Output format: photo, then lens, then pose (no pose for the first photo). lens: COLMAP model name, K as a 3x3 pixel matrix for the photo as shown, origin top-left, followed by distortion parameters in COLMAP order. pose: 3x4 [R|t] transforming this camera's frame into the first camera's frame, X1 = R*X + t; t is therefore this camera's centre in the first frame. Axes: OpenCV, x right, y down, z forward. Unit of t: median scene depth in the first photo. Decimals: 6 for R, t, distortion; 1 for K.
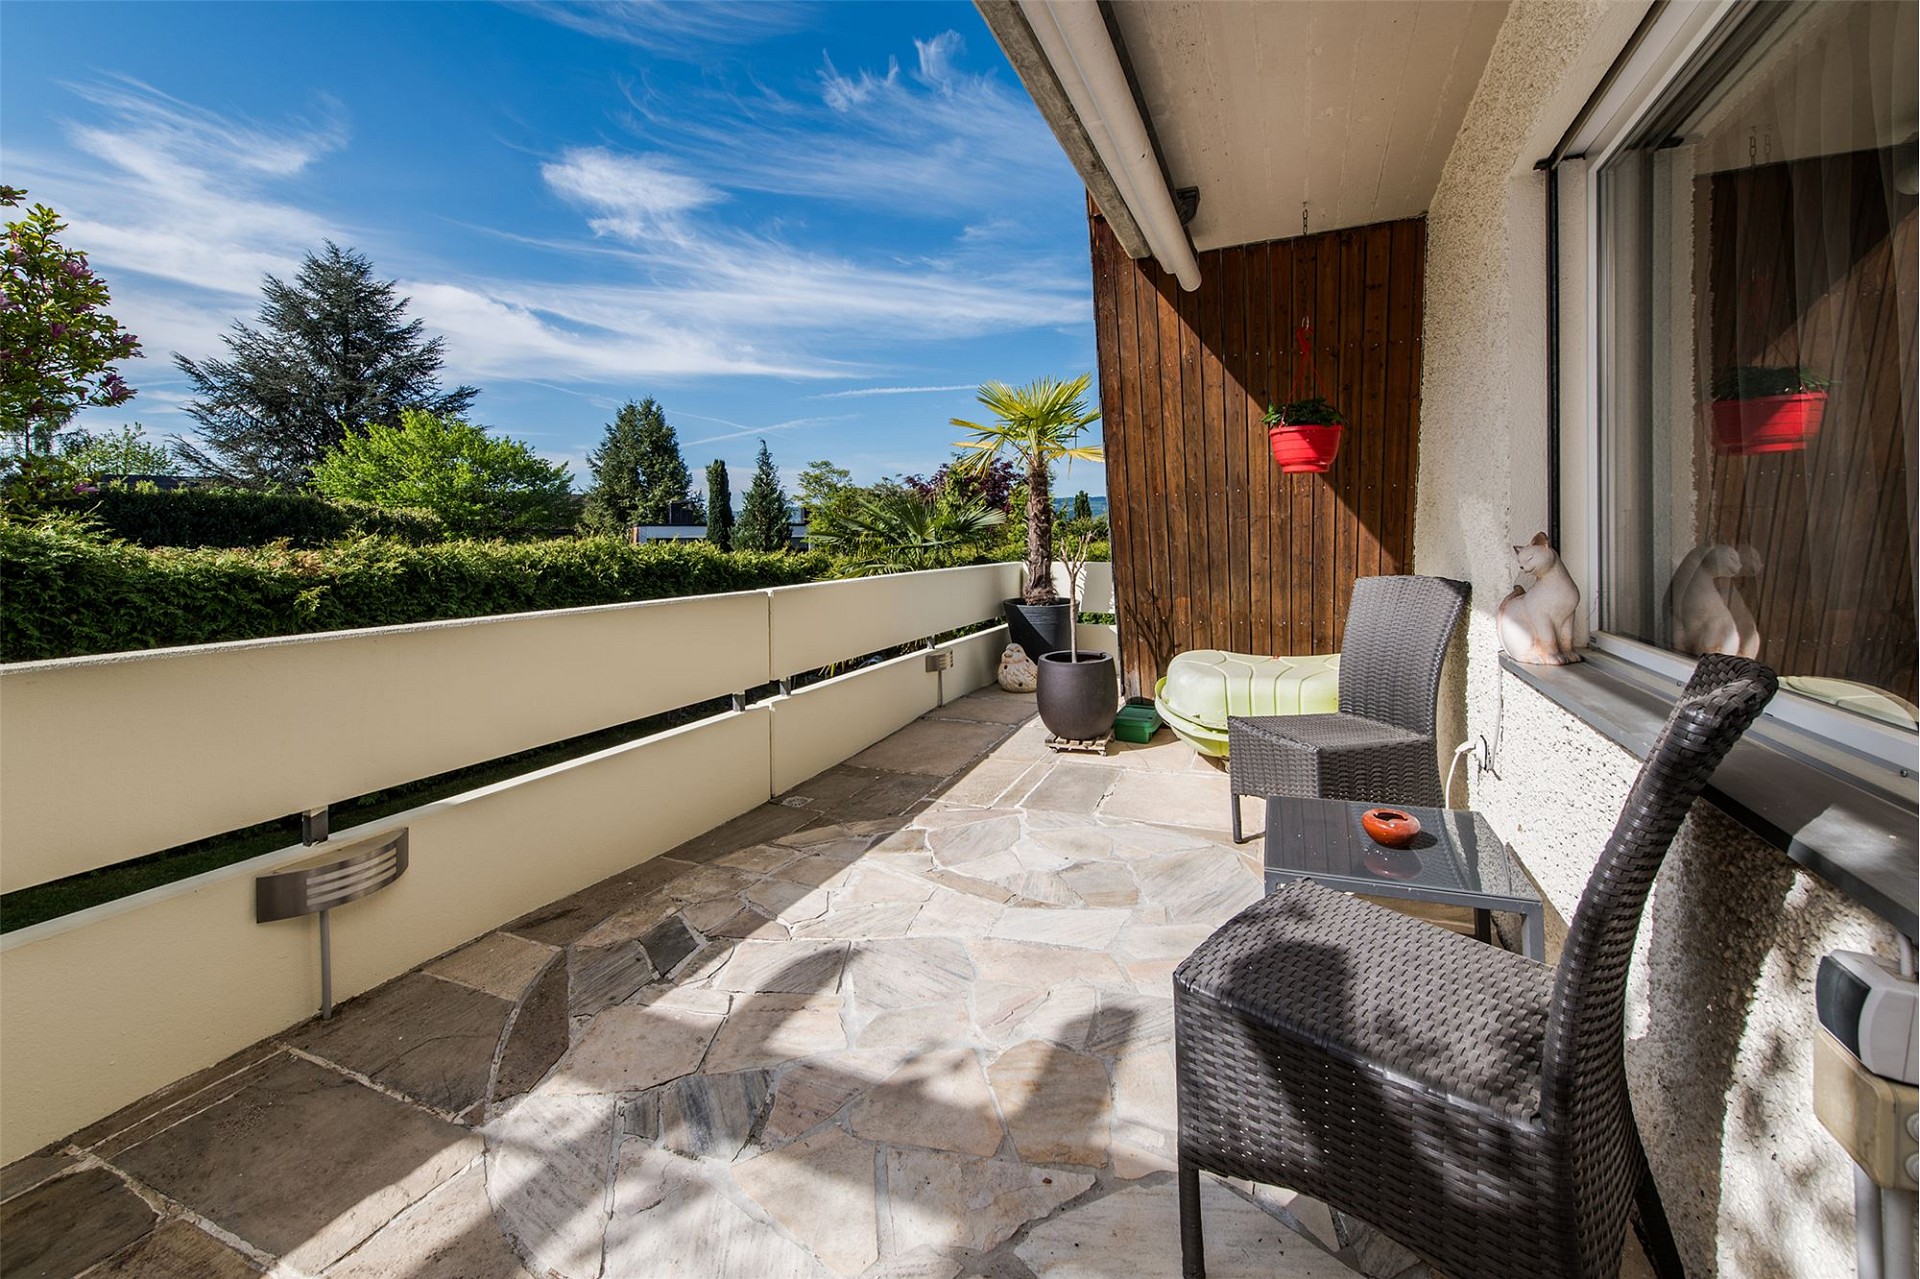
lens RADIAL K [[759.3, 0, 972.3], [0, 759.3, 561.5], [0, 0, 1]] dist [0.000757, -0.000166]
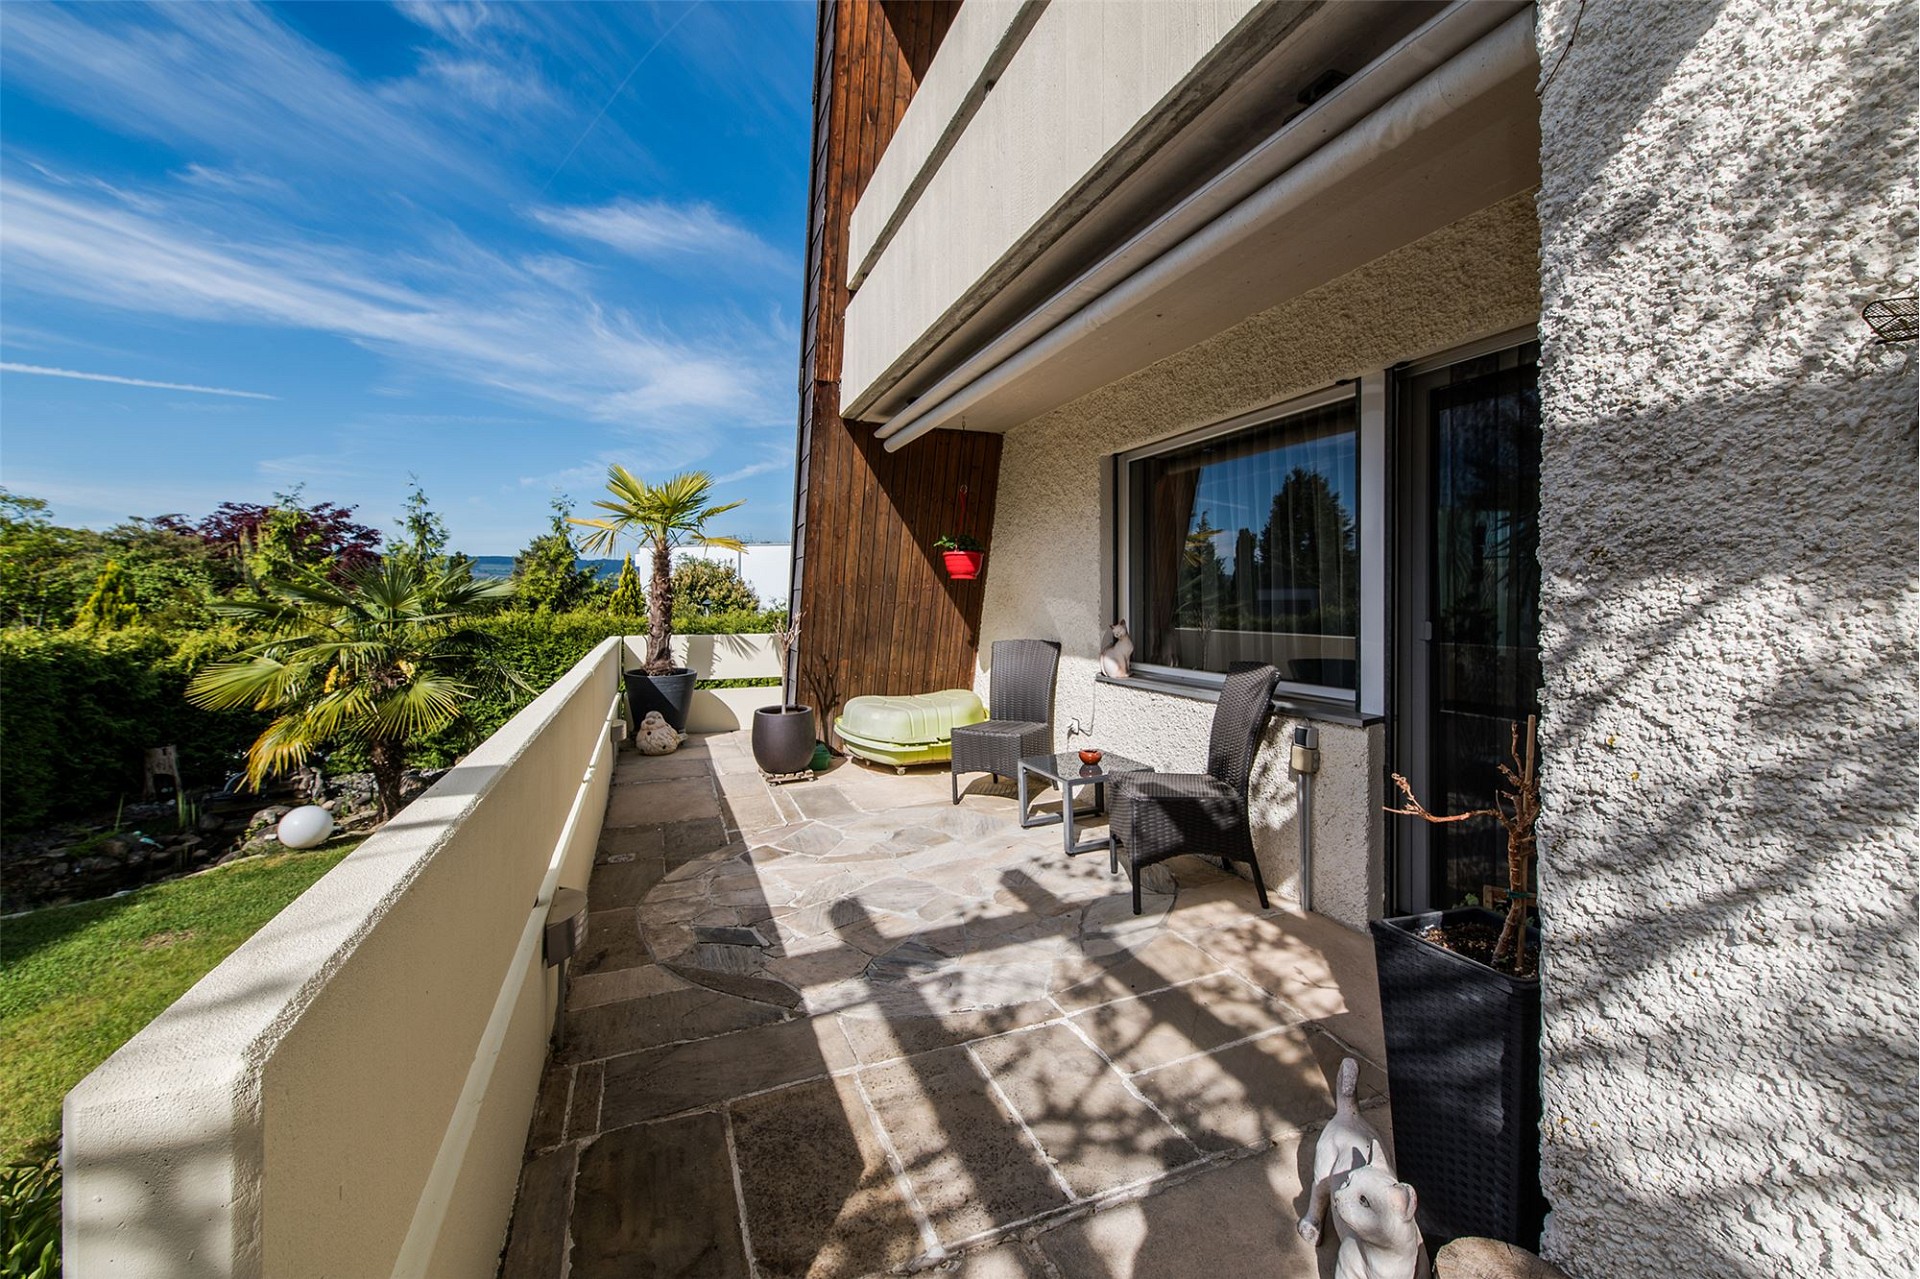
lens RADIAL K [[752.8, 0, 966.1], [0, 752.8, 622.7], [0, 0, 1]] dist [0.002034, 0.000132]
pose [[0.696837, -0.010721, 0.717150, -0.556700], [0.016073, 0.999871, -0.000670, -0.015600], [-0.717050, 0.011994, 0.696919, -0.110643]]
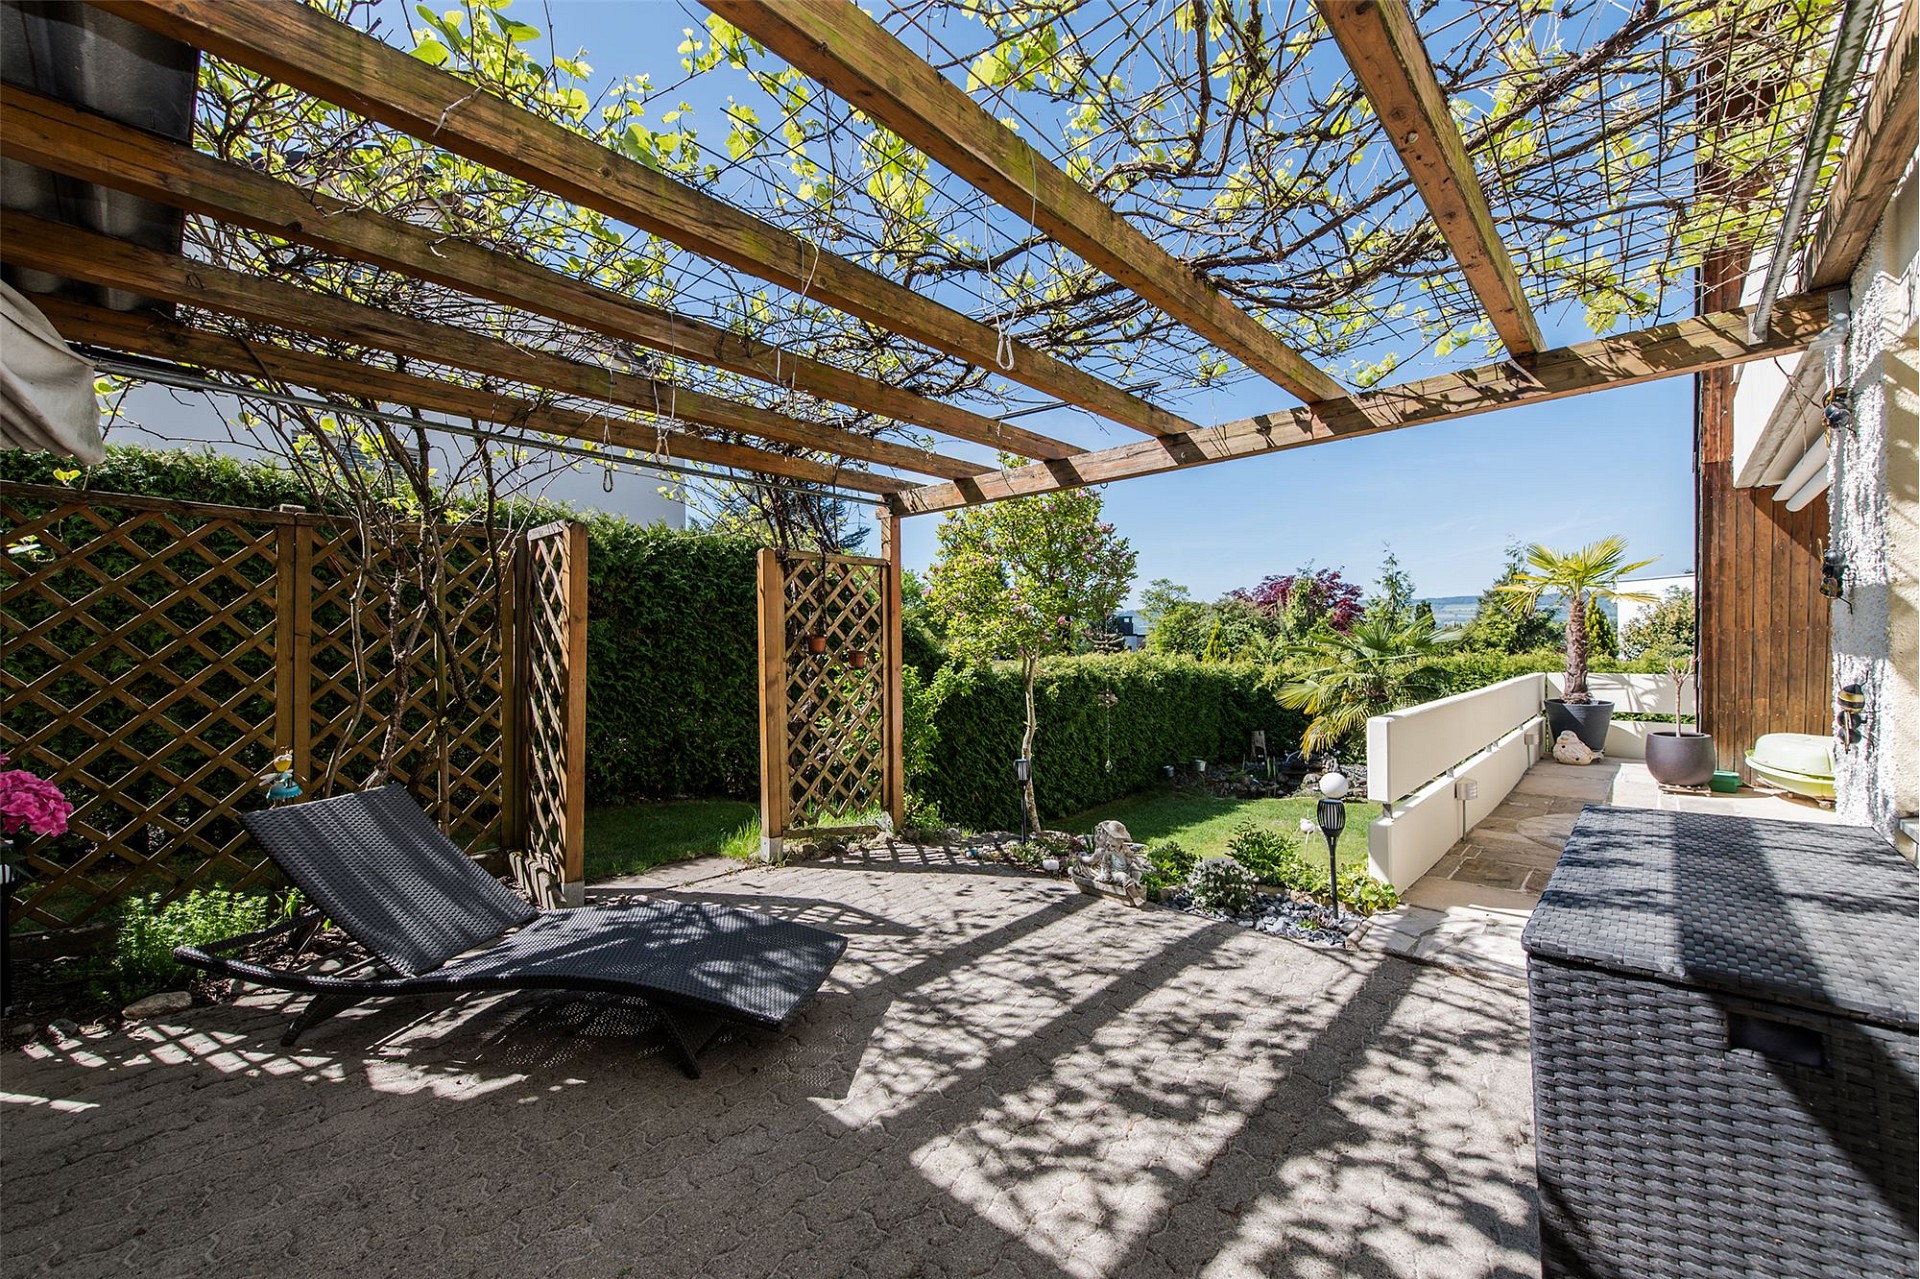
lens RADIAL K [[752.8, 0, 966.1], [0, 752.8, 622.7], [0, 0, 1]] dist [0.002034, 0.000132]
pose [[0.942917, -0.012897, -0.332777, -0.729575], [-0.007342, 0.998202, -0.059488, -0.002135], [0.332946, 0.058536, 0.941127, -0.976038]]
